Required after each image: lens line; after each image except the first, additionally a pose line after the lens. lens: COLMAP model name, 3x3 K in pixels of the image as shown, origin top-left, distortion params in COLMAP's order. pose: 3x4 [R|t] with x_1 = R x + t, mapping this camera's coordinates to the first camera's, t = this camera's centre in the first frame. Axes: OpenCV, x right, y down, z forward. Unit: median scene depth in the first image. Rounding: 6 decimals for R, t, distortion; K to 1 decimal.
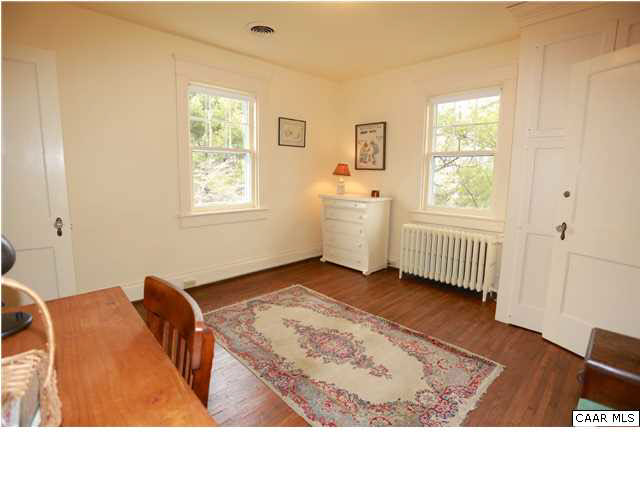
lens RADIAL K [[316.7, 0, 320.7], [0, 316.7, 219.7], [0, 0, 1]] dist [-0.031931, 0.001212]
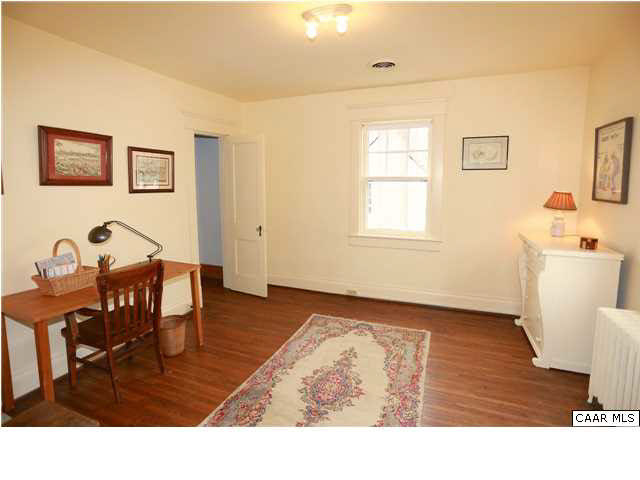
lens RADIAL K [[316.7, 0, 320.7], [0, 316.7, 219.7], [0, 0, 1]] dist [-0.031931, 0.001212]
pose [[0.397291, 0.092167, -0.913053, 0.509295], [-0.127107, 0.990881, 0.044716, -0.090363], [0.908847, 0.098290, 0.405383, 0.313394]]
